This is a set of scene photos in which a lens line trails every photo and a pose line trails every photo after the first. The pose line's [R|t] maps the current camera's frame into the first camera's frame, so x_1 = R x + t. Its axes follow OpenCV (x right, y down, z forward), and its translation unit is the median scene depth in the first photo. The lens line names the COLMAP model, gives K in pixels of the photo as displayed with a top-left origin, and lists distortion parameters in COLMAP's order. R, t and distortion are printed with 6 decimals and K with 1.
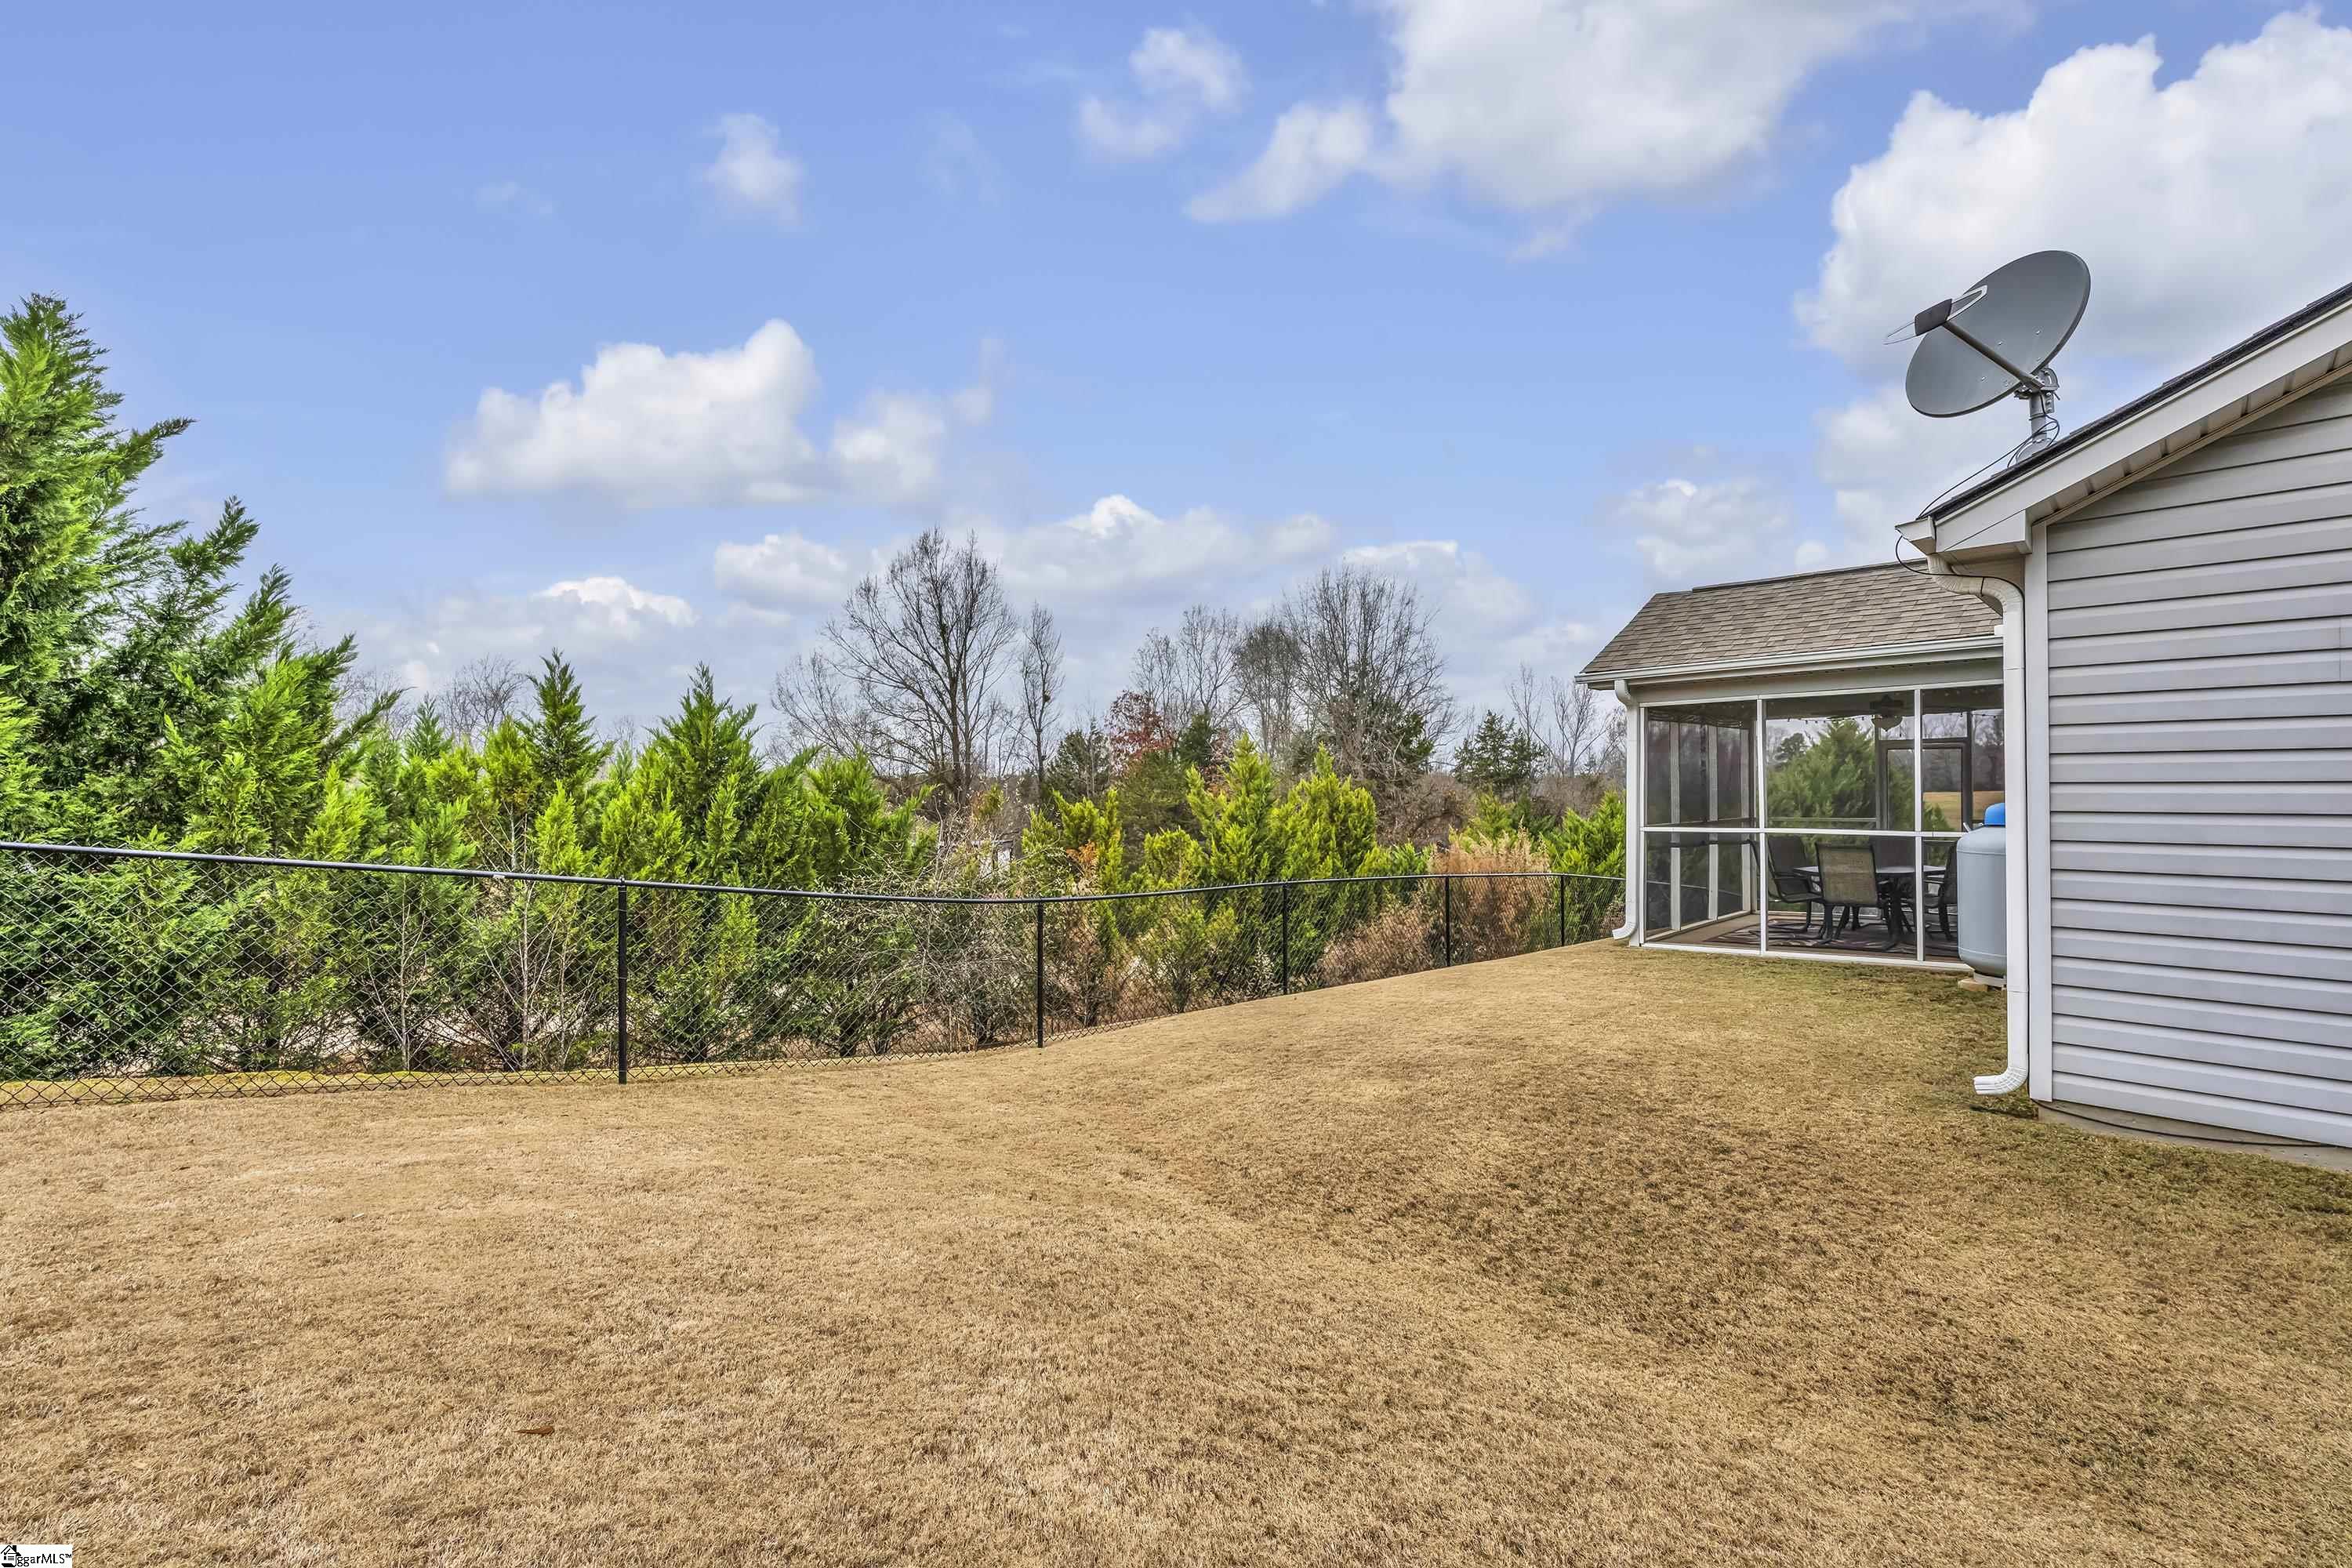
lens RADIAL K [[1022.8, 0, 1176.0], [0, 1022.8, 784.0], [0, 0, 1]] dist [-0.001271, -0.000062]
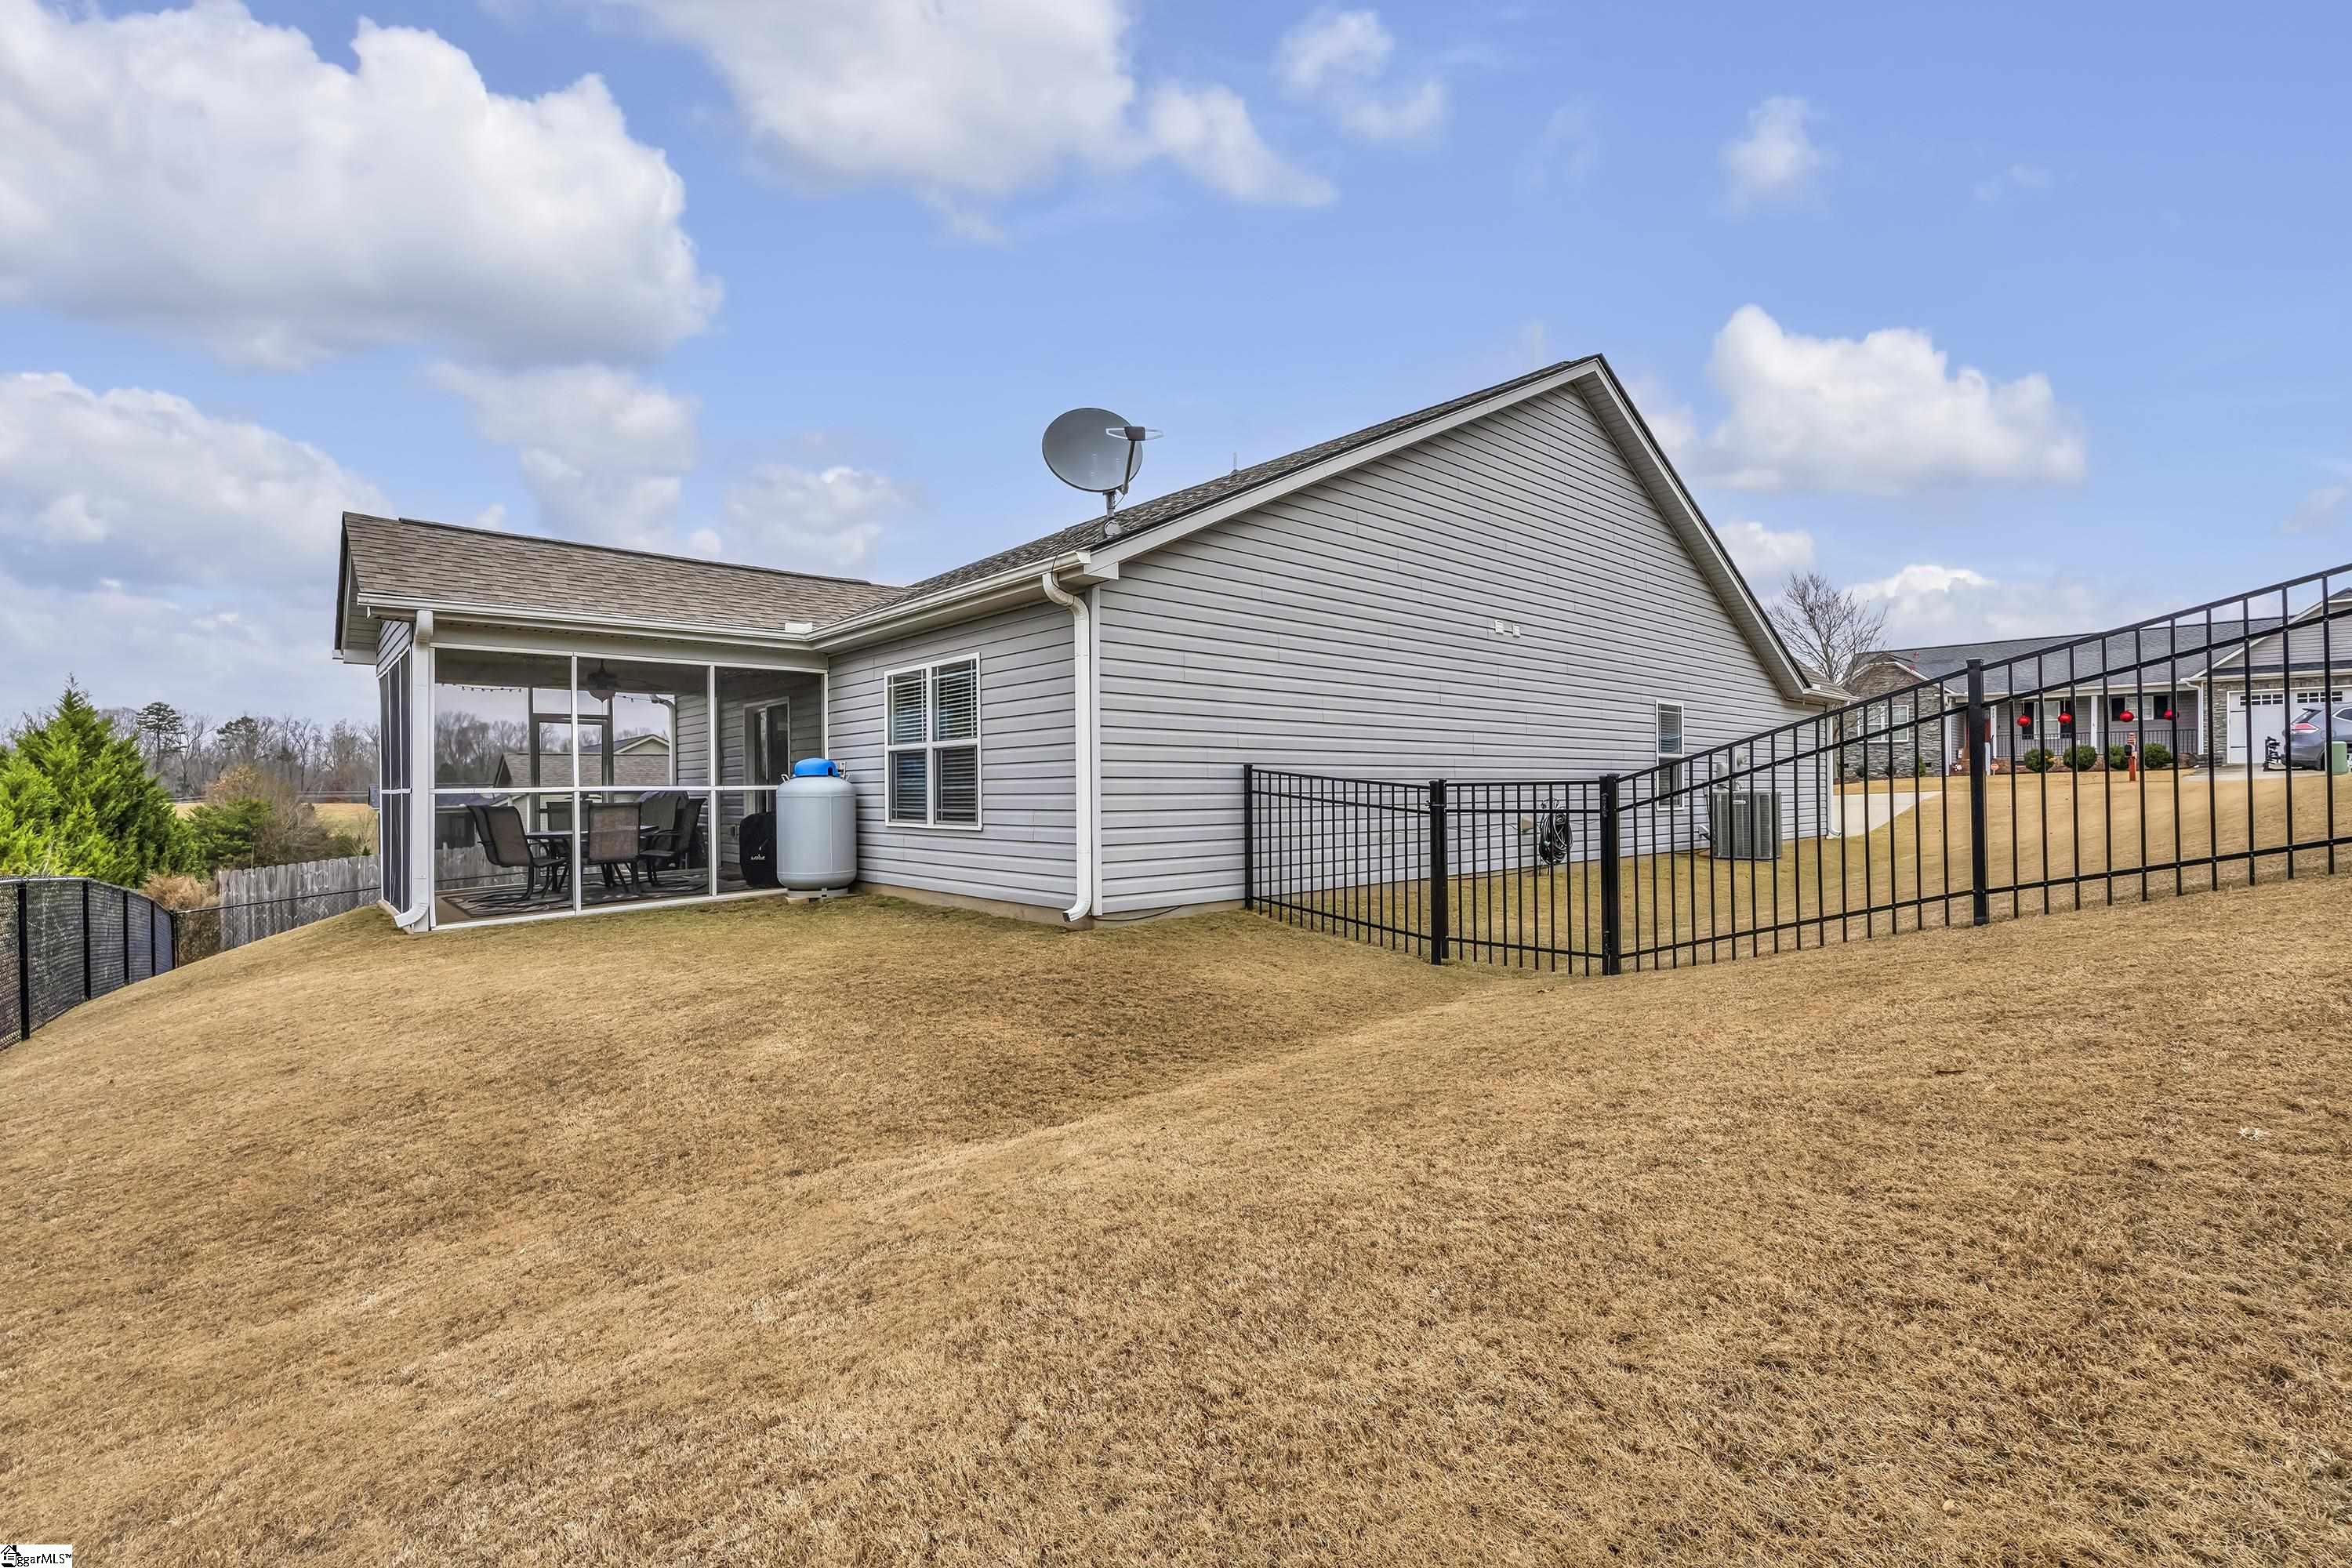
lens RADIAL K [[1022.8, 0, 1176.0], [0, 1022.8, 784.0], [0, 0, 1]] dist [-0.001271, -0.000062]
pose [[0.050770, 0.010686, 0.998653, -0.591753], [0.003644, 0.999934, -0.010885, 0.081866], [-0.998704, 0.004192, 0.050727, 0.569622]]
